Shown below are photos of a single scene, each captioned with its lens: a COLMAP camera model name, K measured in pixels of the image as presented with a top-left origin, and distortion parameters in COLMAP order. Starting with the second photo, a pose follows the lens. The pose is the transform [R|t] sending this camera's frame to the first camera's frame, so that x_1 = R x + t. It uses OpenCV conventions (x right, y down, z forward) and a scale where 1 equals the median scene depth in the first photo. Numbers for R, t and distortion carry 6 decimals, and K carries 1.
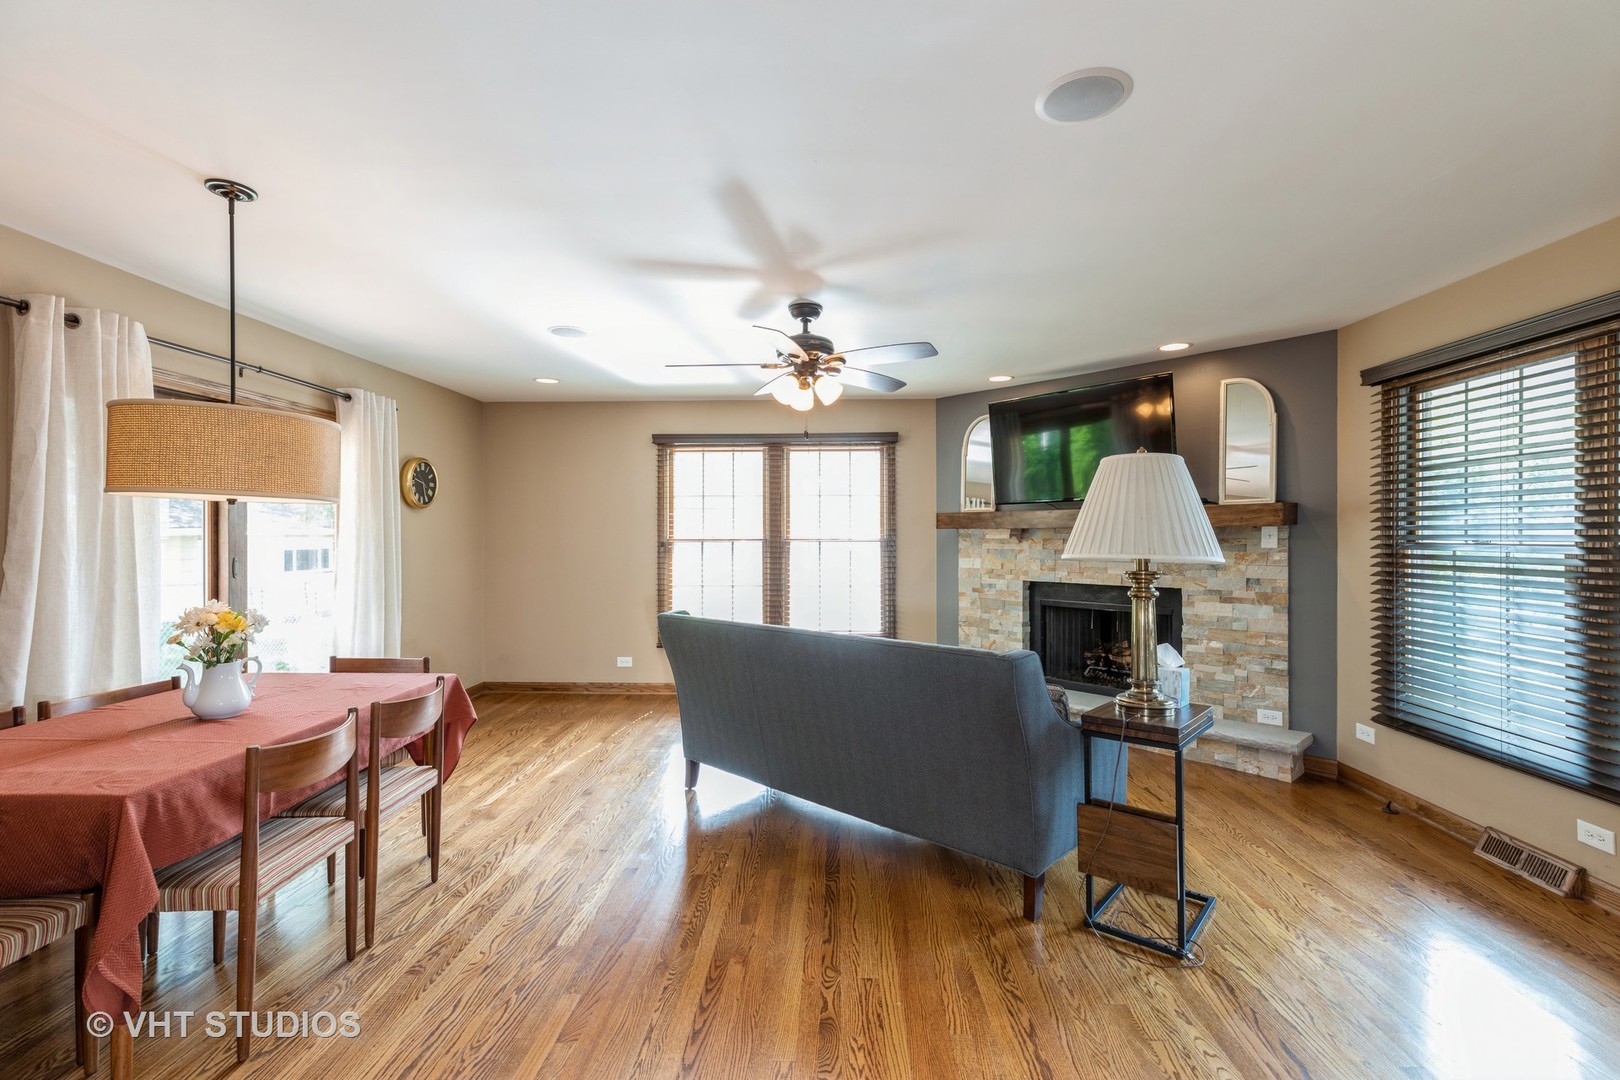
lens RADIAL K [[726.5, 0, 815.0], [0, 726.5, 534.5], [0, 0, 1]] dist [0.001368, -0.000081]
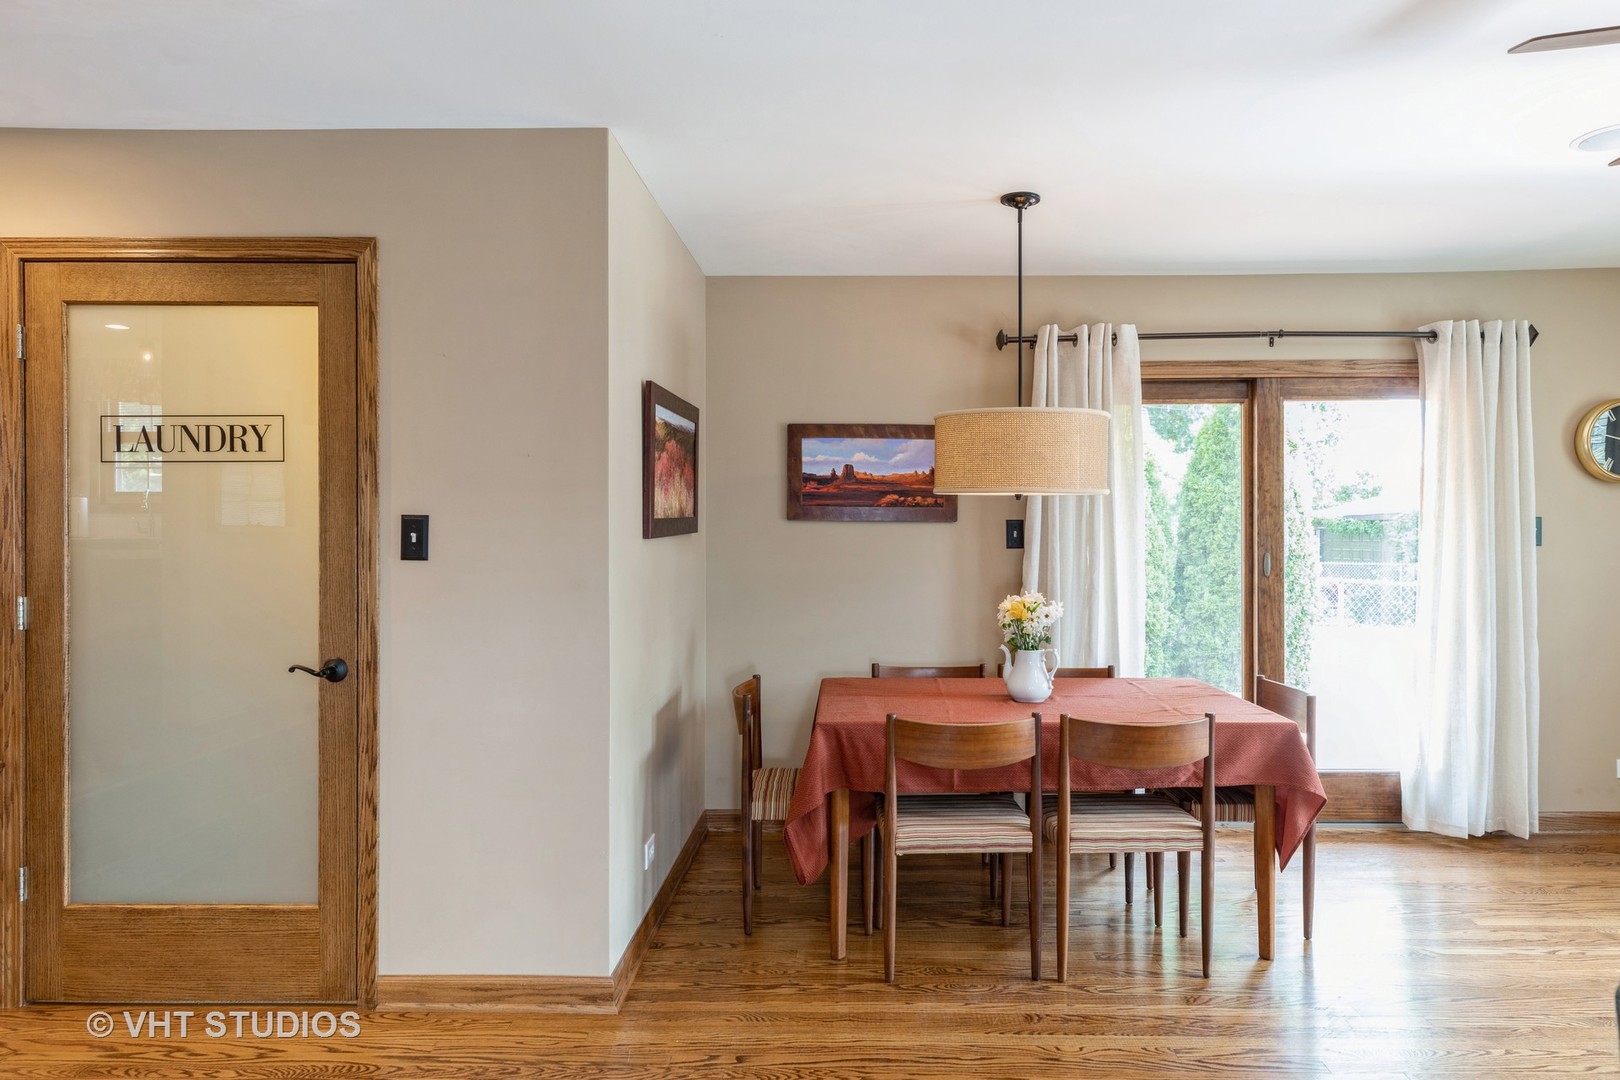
lens RADIAL K [[1000.9, 0, 822.5], [0, 1000.9, 534.2], [0, 0, 1]] dist [-0.006456, -0.001141]
pose [[0.000634, 0.007666, -0.999970, 0.592659], [0.002671, 0.999967, 0.007668, -0.002207], [0.999996, -0.002676, 0.000613, 0.660594]]
